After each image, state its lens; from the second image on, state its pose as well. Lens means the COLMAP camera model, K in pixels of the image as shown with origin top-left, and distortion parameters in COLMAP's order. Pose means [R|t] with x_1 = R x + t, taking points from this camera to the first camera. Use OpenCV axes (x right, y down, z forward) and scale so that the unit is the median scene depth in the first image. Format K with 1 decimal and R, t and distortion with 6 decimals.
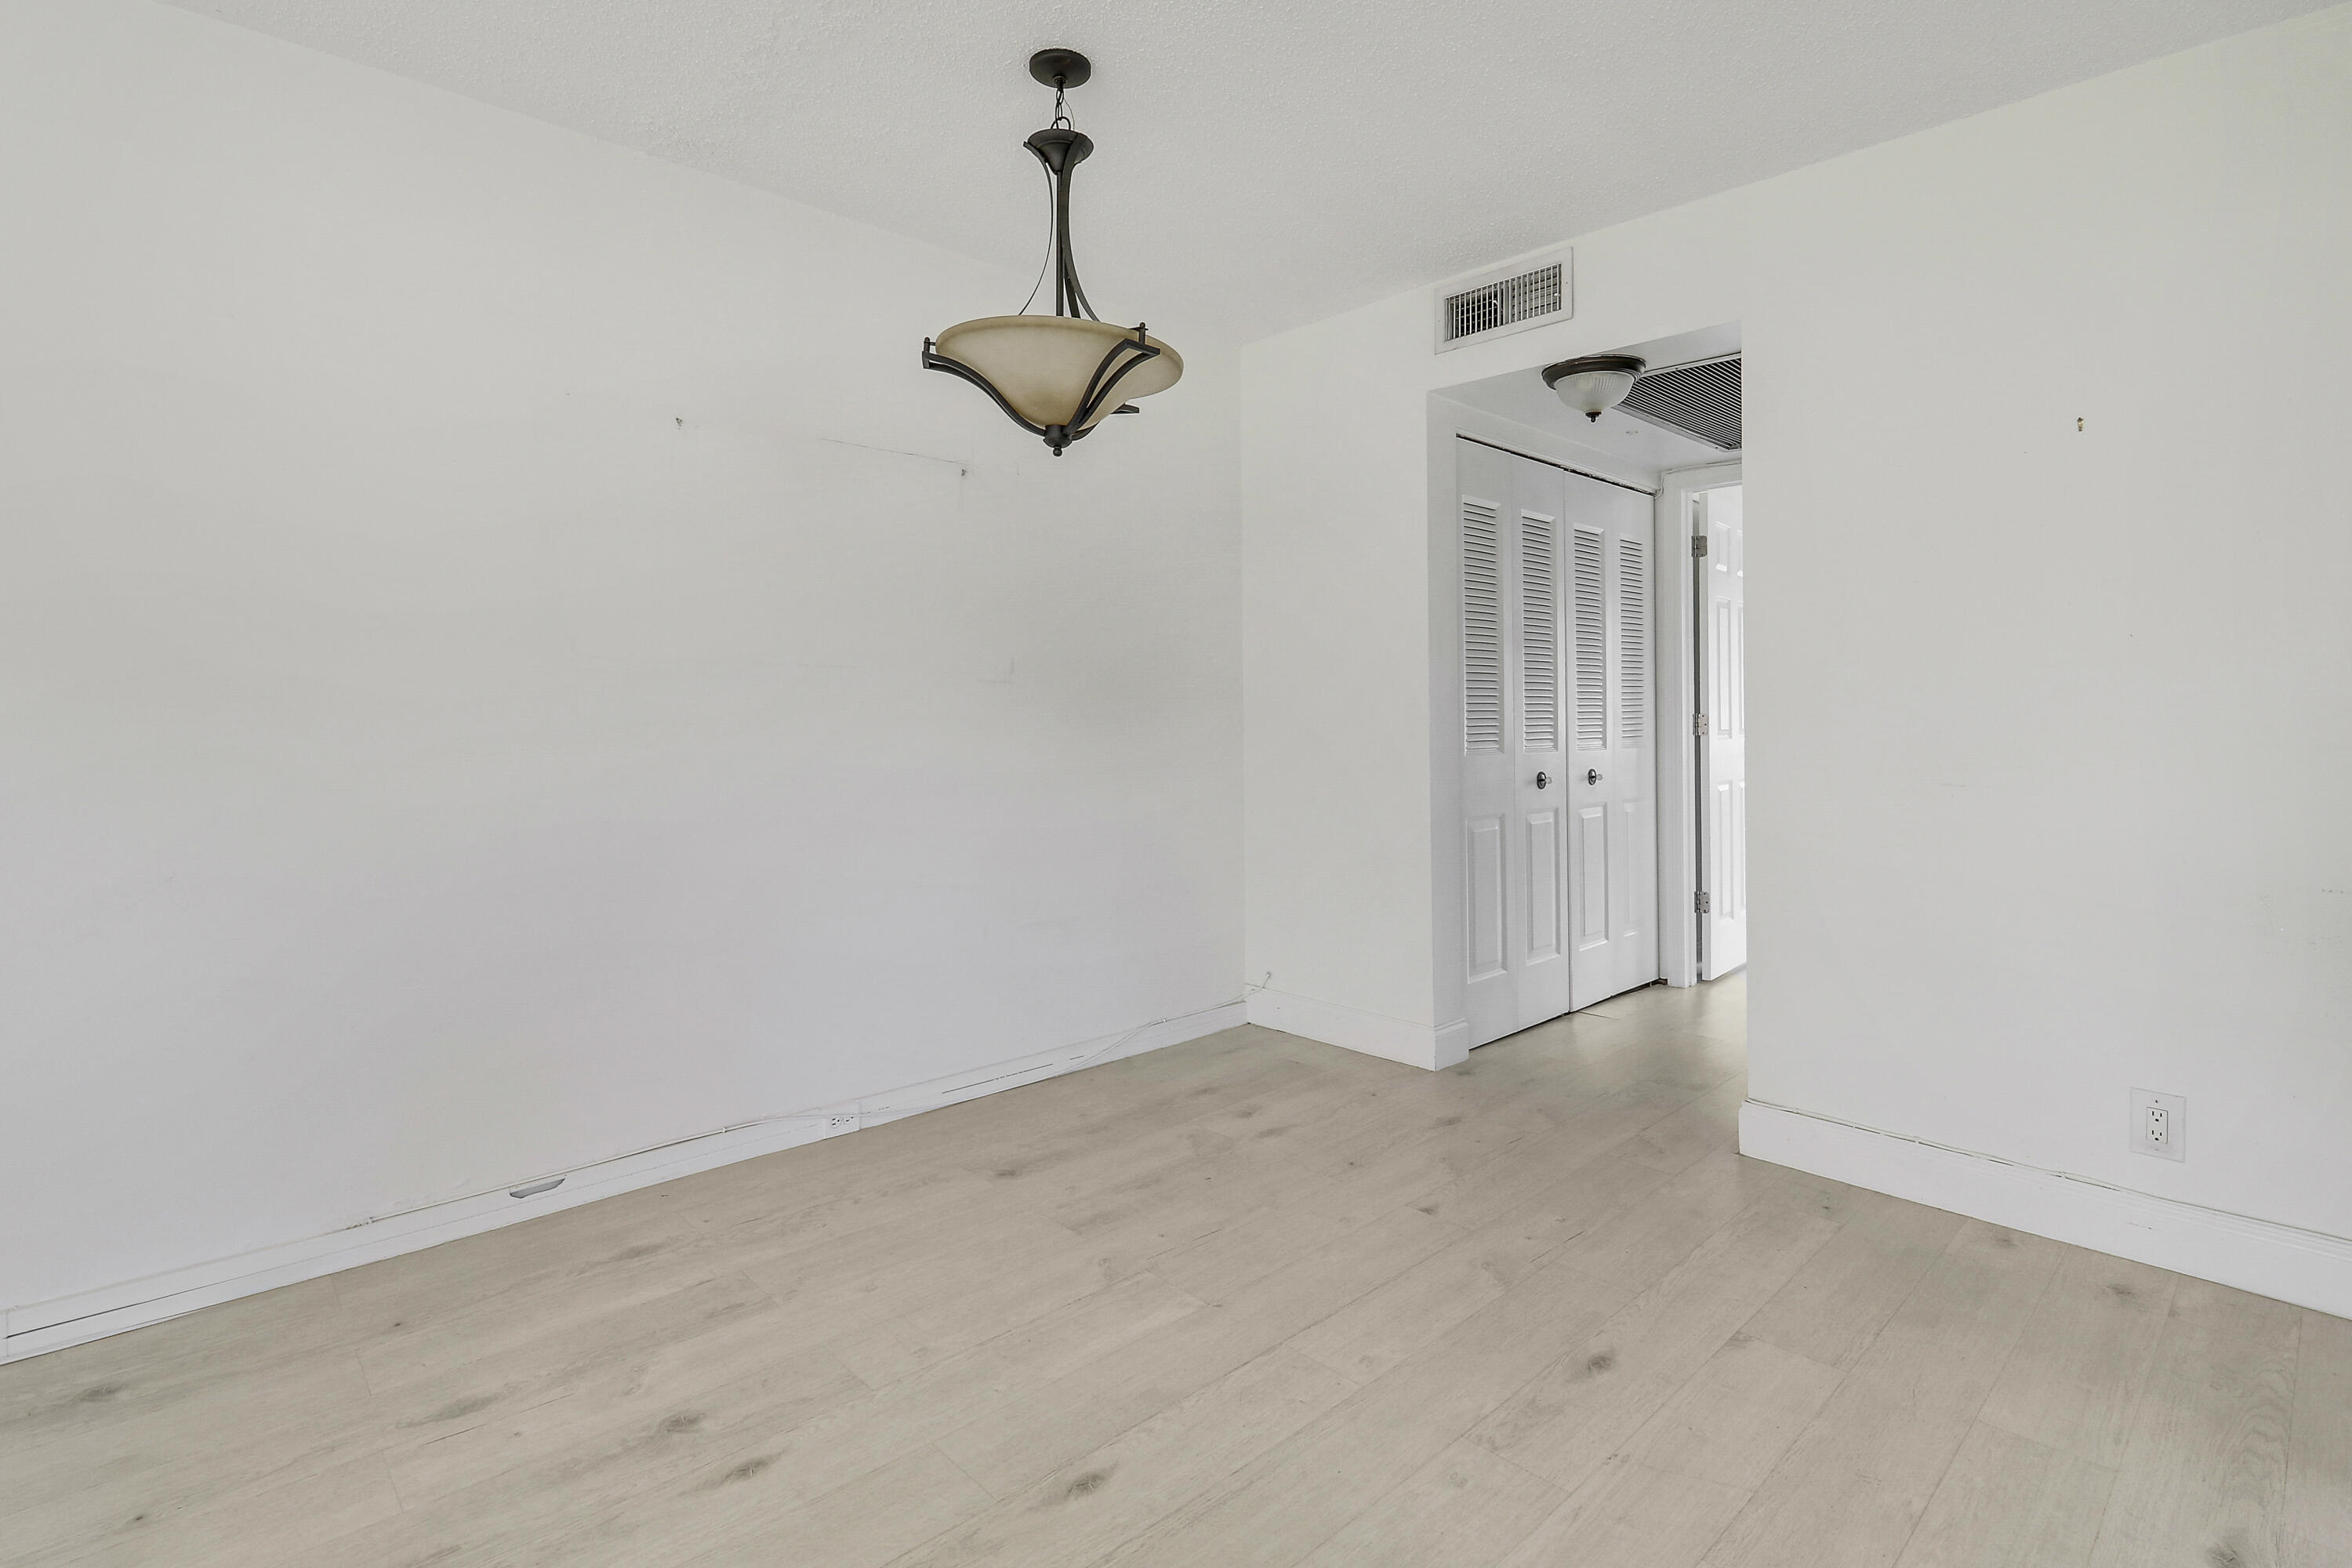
lens RADIAL K [[1219.8, 0, 1227.1], [0, 1219.8, 749.9], [0, 0, 1]] dist [0.053222, -0.000104]
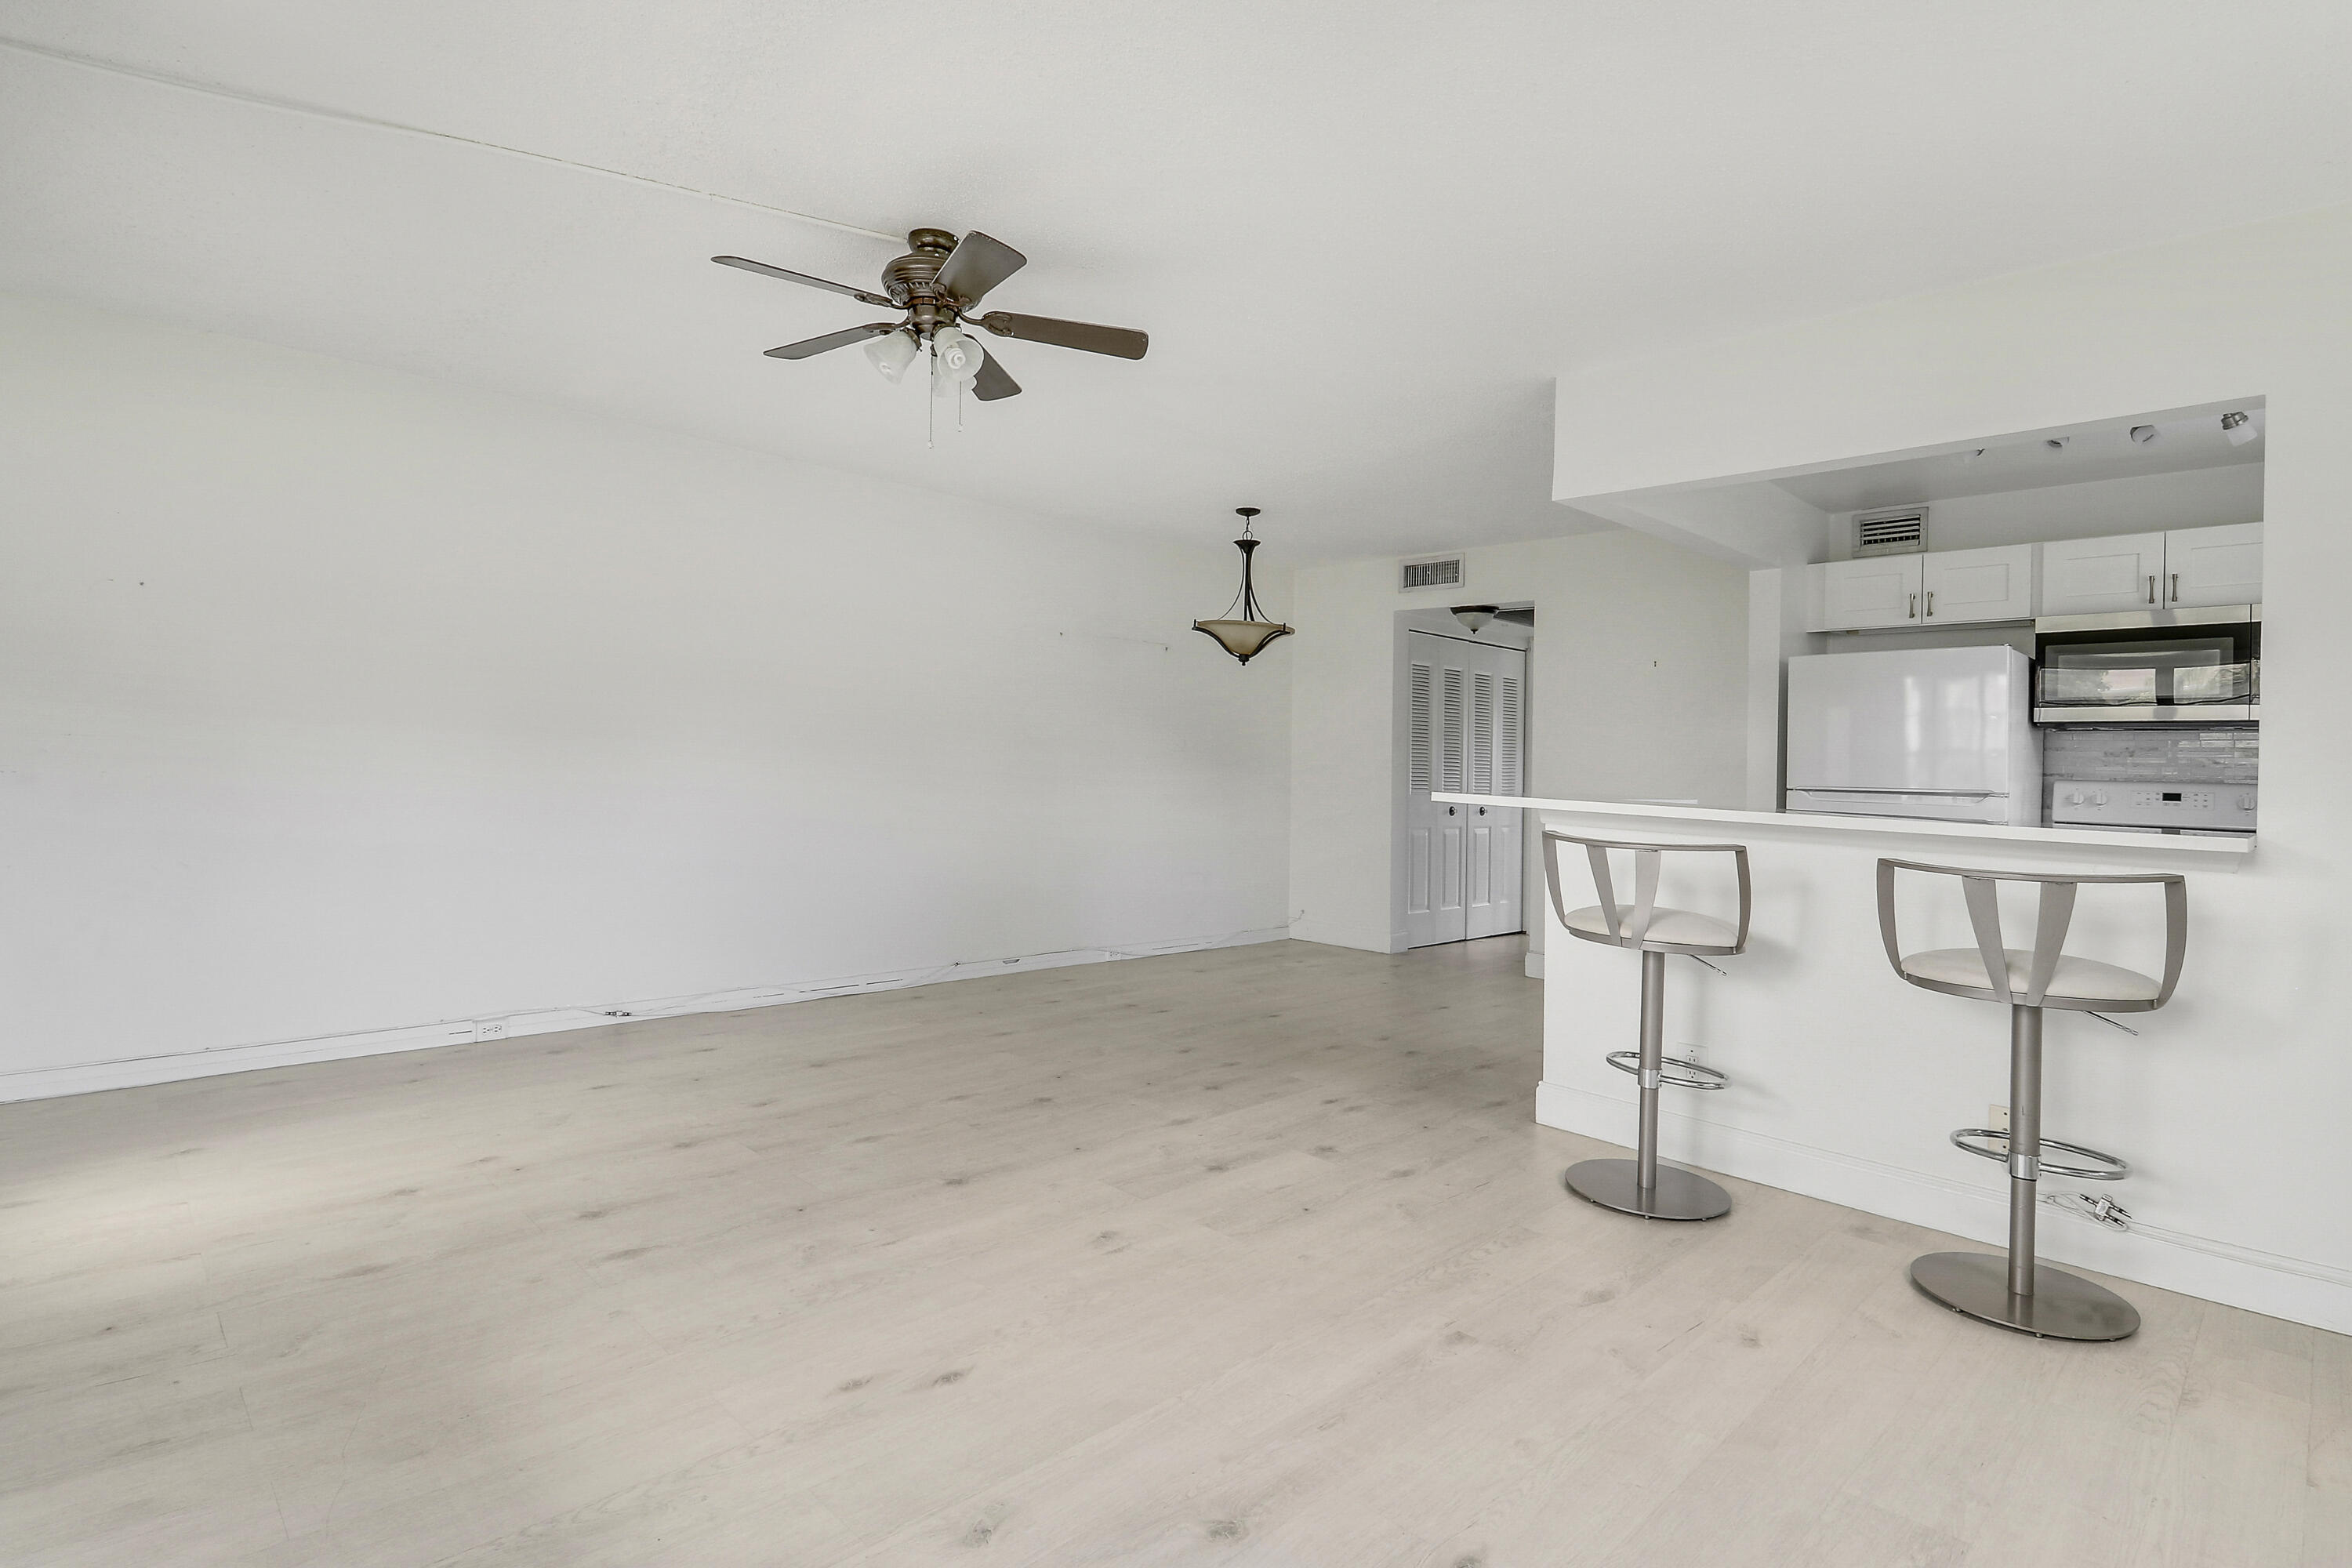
lens RADIAL K [[1192.2, 0, 1176.0], [0, 1192.2, 784.0], [0, 0, 1]] dist [0.027370, -0.026993]
pose [[0.999490, 0.025816, -0.018803, -0.135620], [-0.026141, 0.999509, -0.017259, 0.027737], [0.018348, 0.017741, 0.999674, -0.864462]]
